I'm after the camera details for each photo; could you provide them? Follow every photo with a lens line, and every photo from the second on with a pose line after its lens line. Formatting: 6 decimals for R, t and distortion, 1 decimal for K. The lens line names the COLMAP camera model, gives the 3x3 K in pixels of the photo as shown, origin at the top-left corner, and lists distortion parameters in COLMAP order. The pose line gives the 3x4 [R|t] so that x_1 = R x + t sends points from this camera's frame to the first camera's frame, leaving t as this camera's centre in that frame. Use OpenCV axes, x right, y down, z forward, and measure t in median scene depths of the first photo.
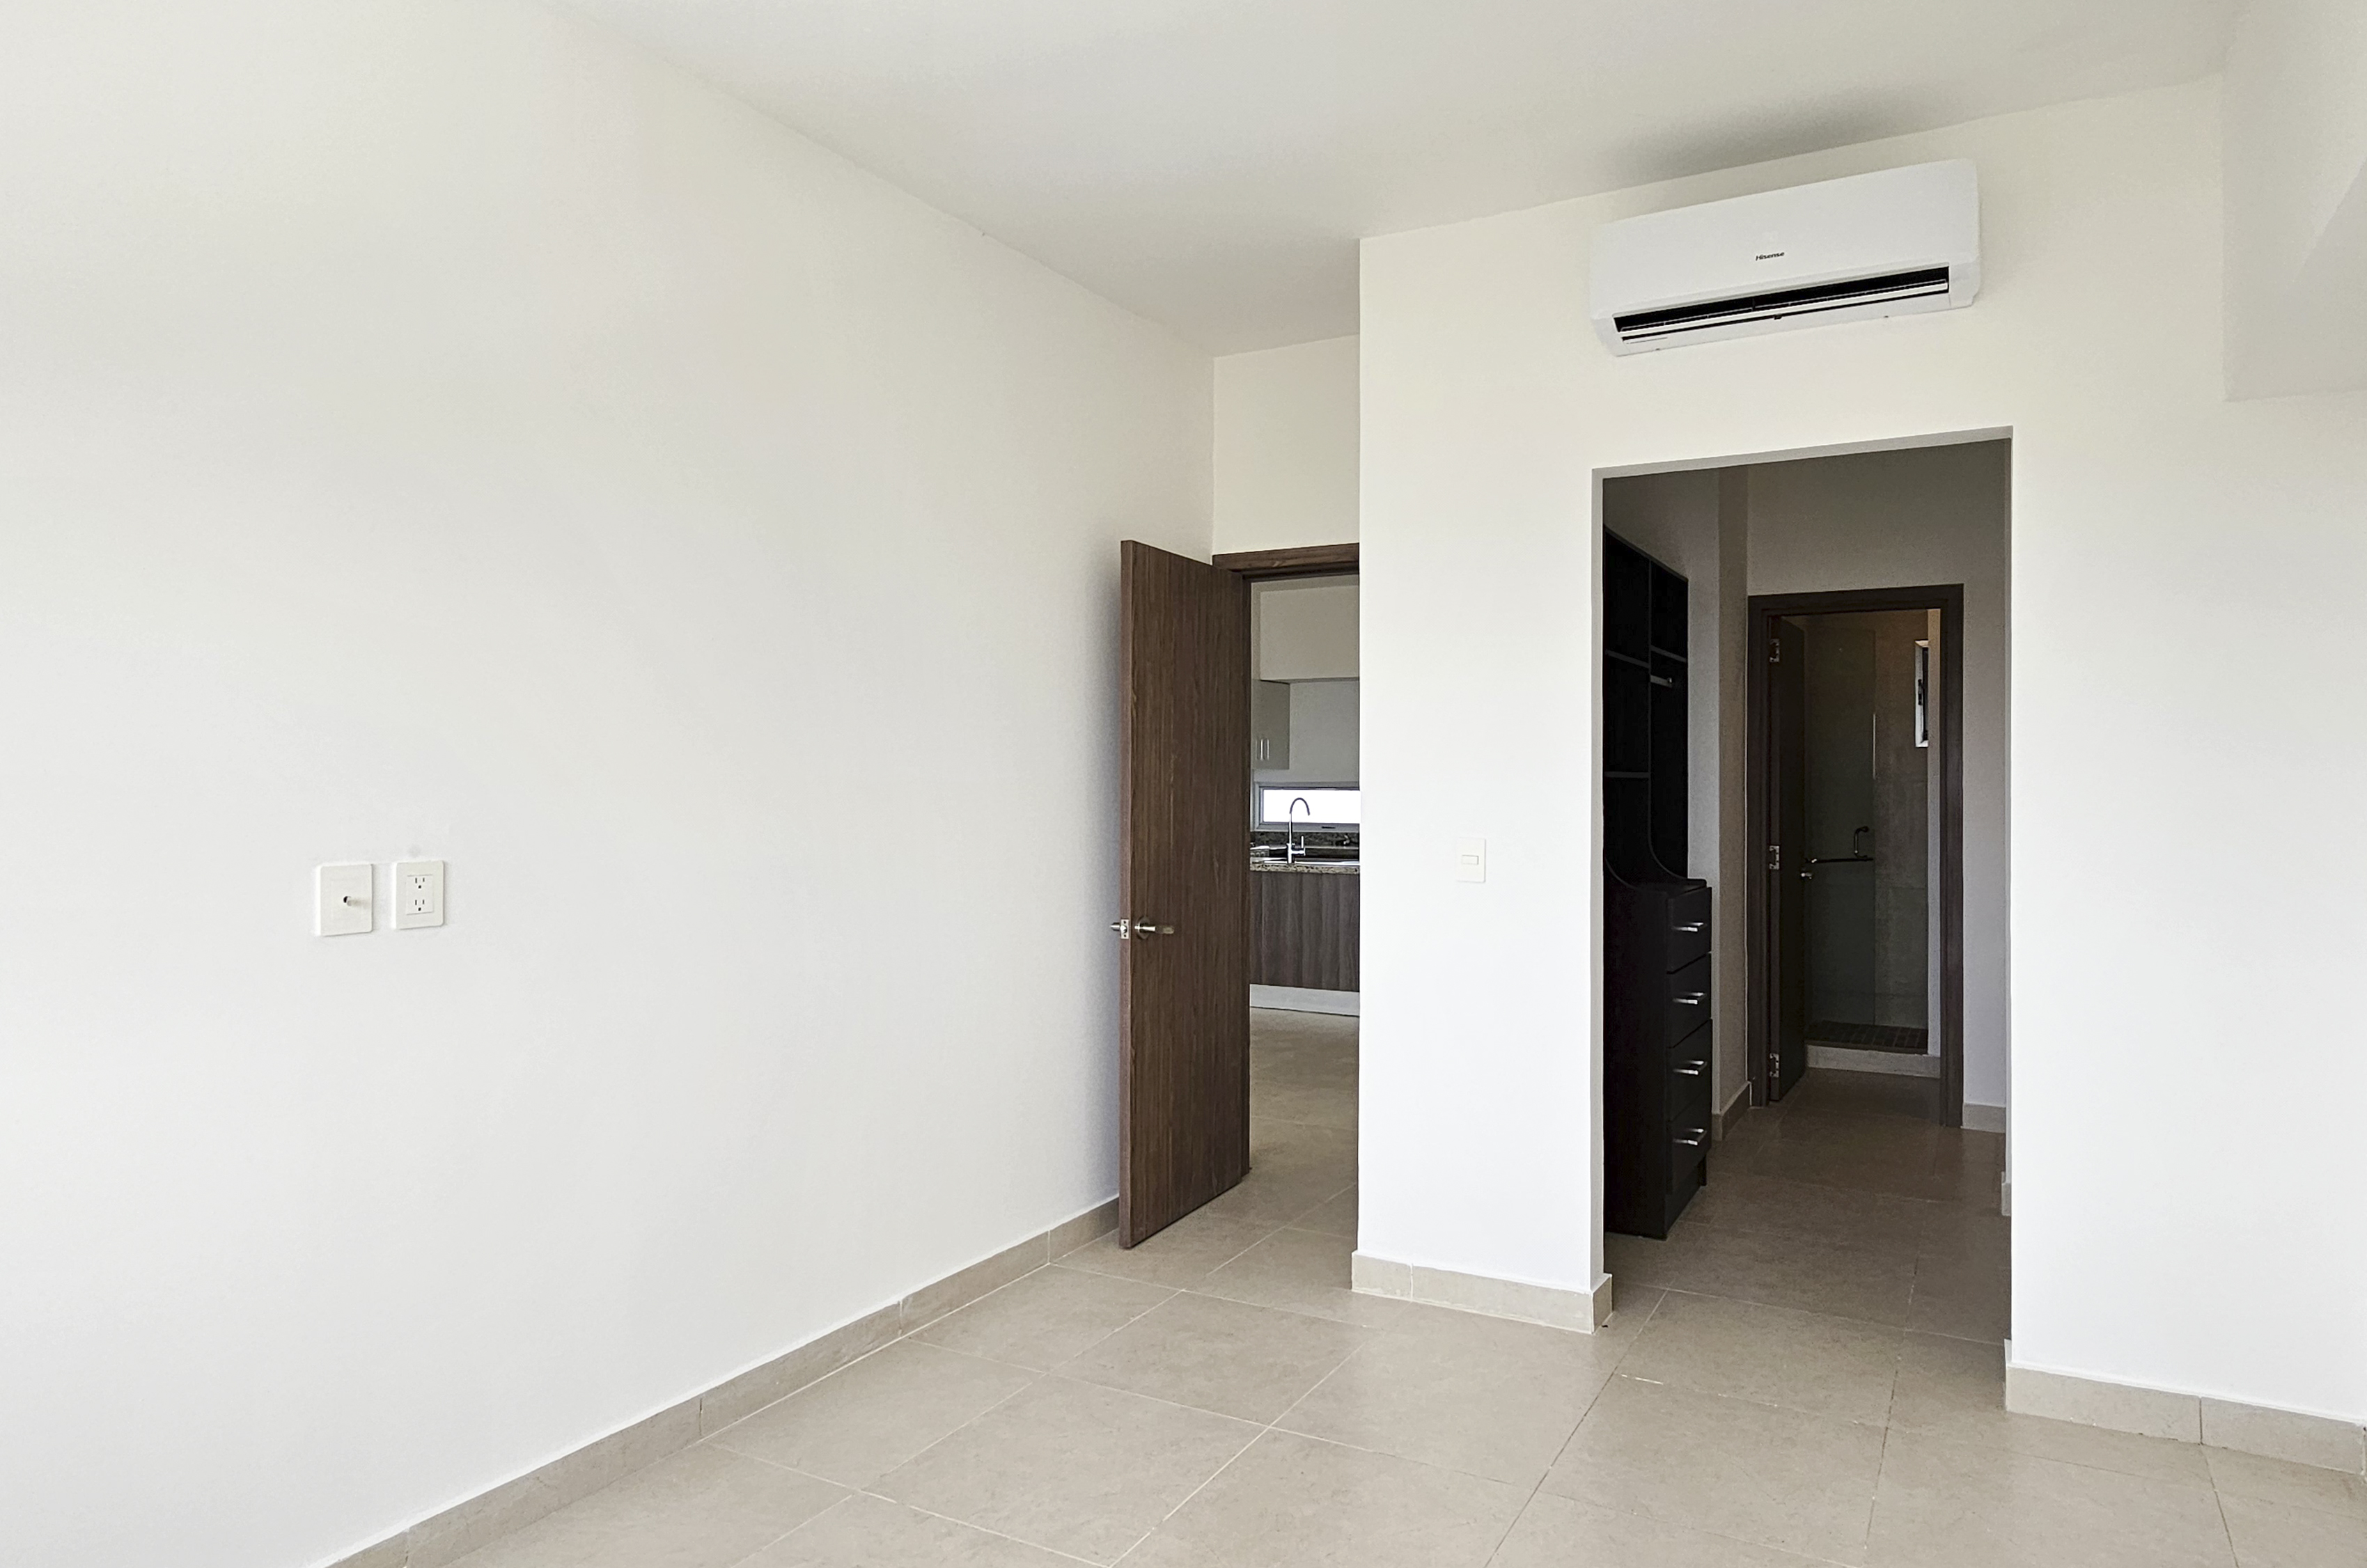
lens RADIAL K [[1392.3, 0, 1306.3], [0, 1392.3, 789.3], [0, 0, 1]] dist [-0.002985, -0.002920]
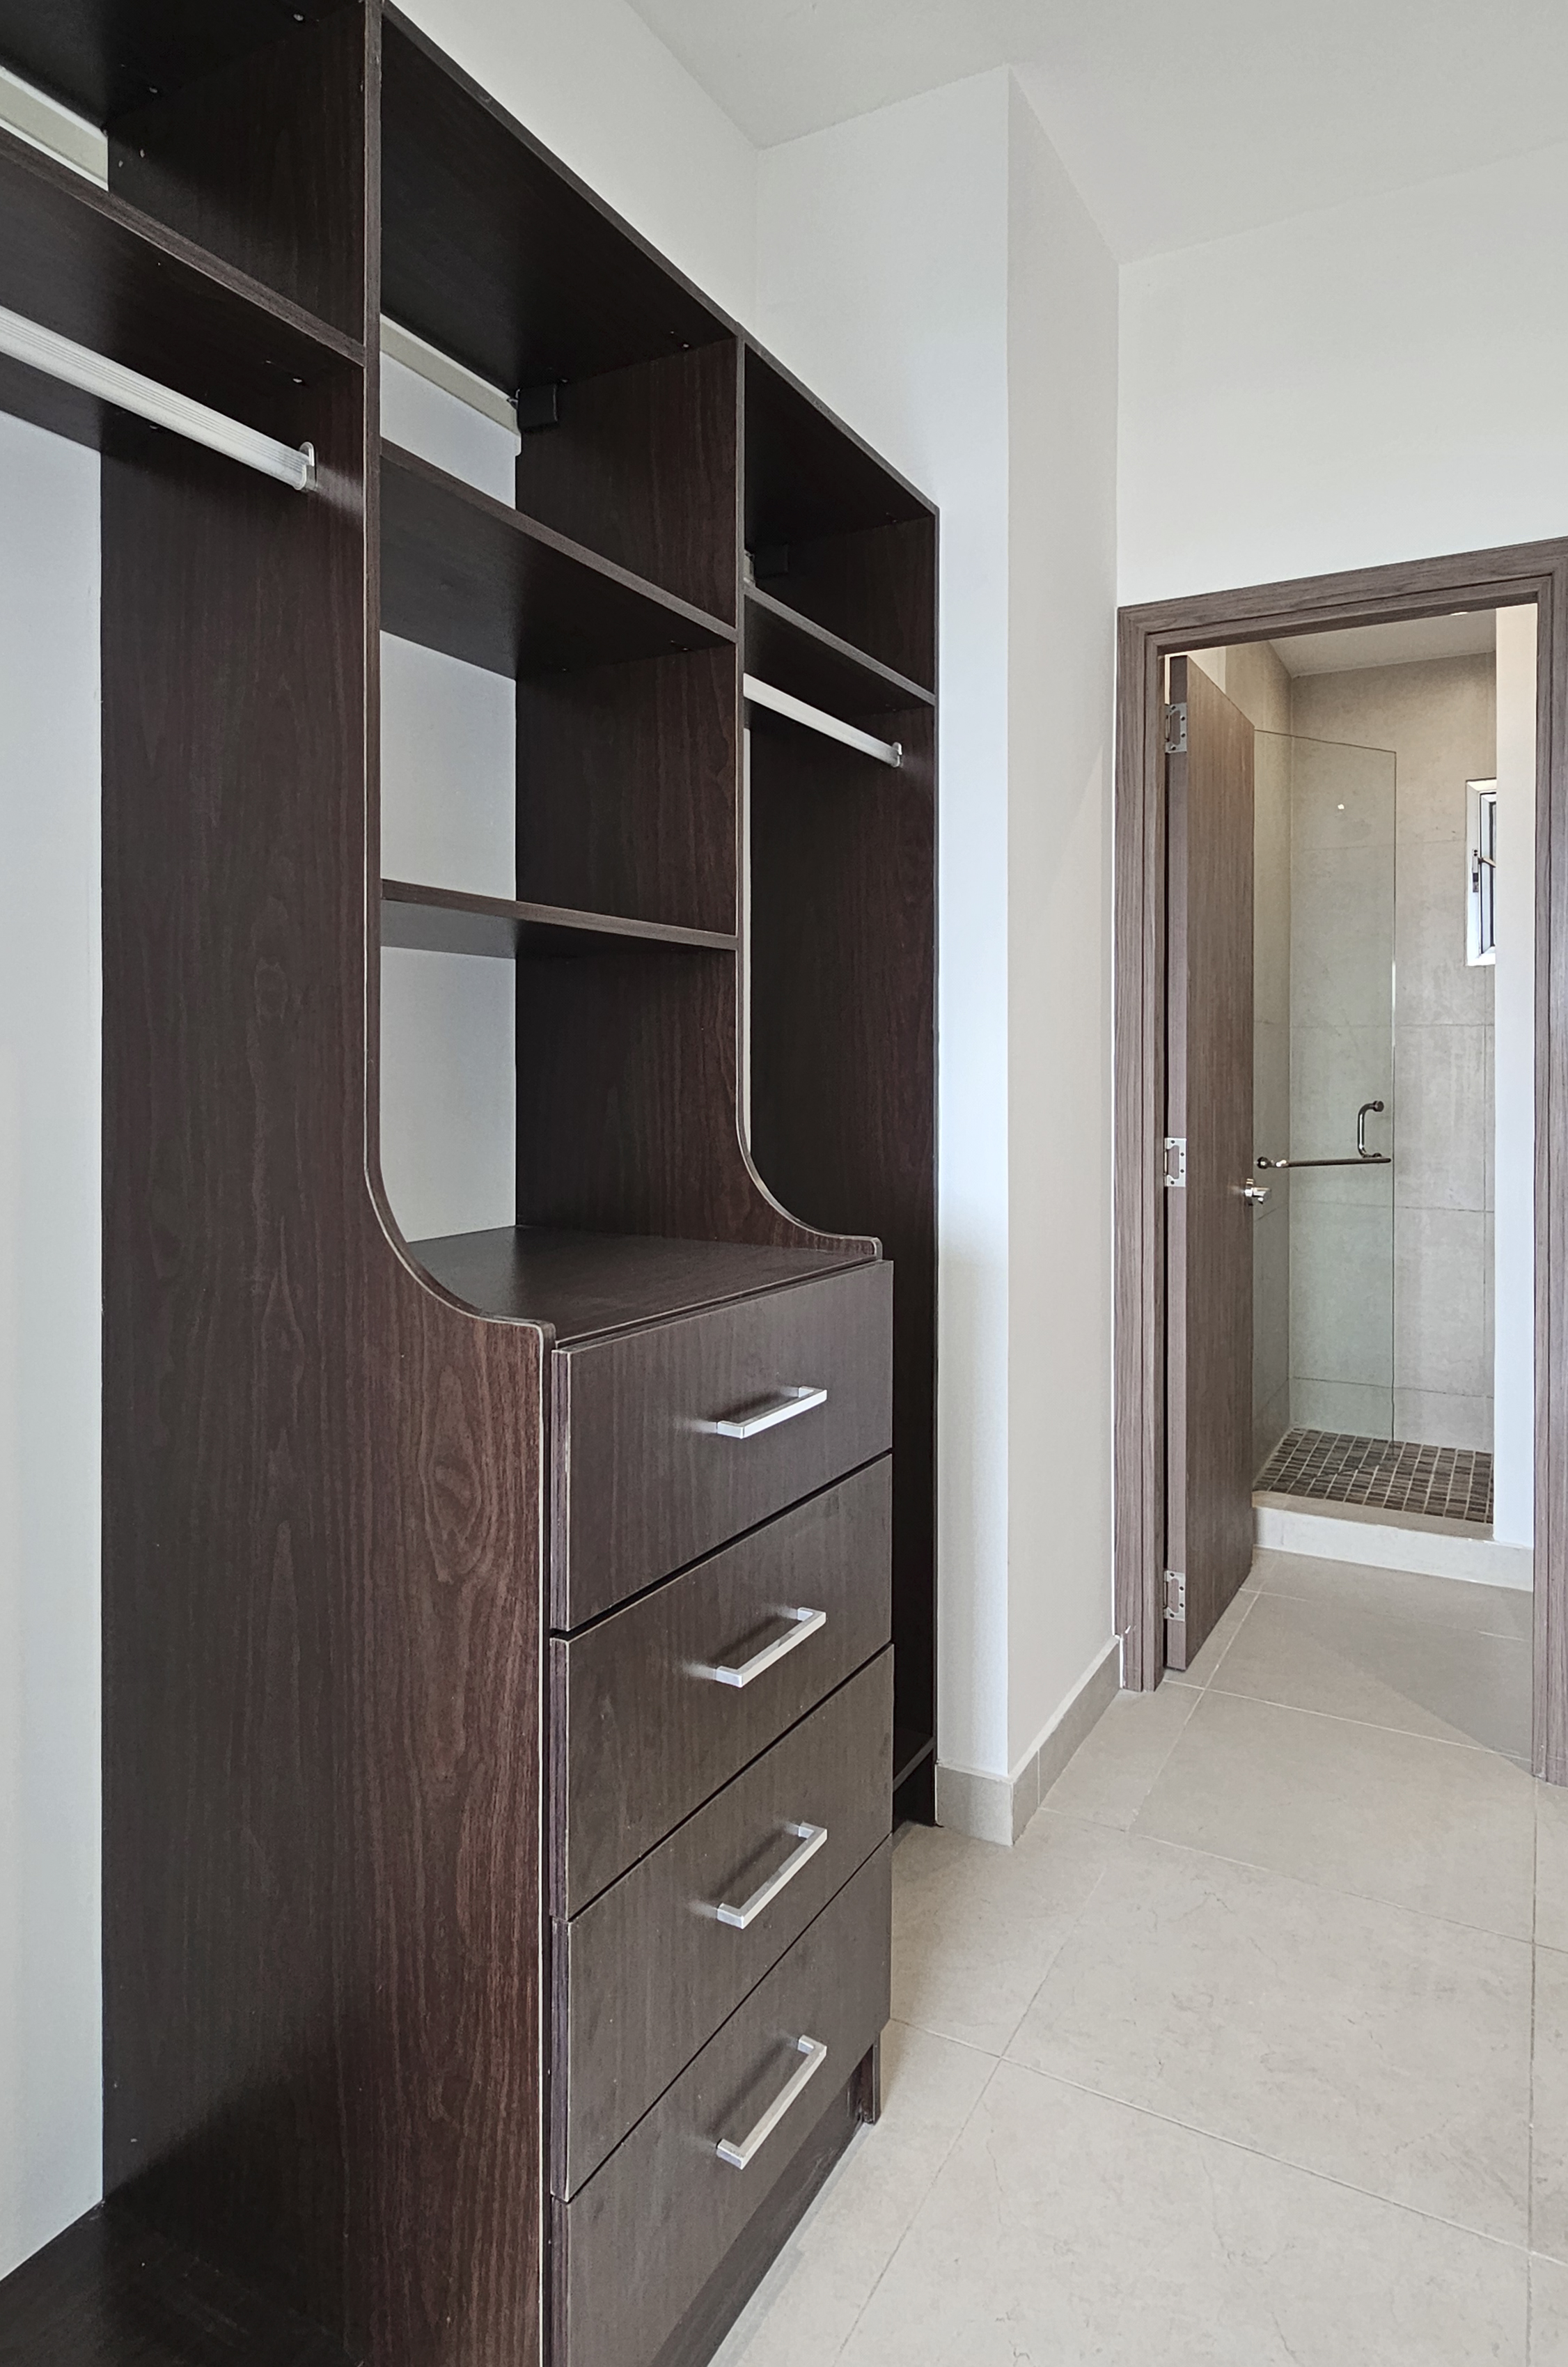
lens RADIAL K [[1392.3, 0, 784.0], [0, 1392.3, 1183.5], [0, 0, 1]] dist [-0.002985, -0.002920]
pose [[0.999114, -0.021877, -0.035949, 0.182613], [0.023956, 0.998002, 0.058457, 0.021364], [0.034598, -0.059267, 0.997642, 0.431797]]
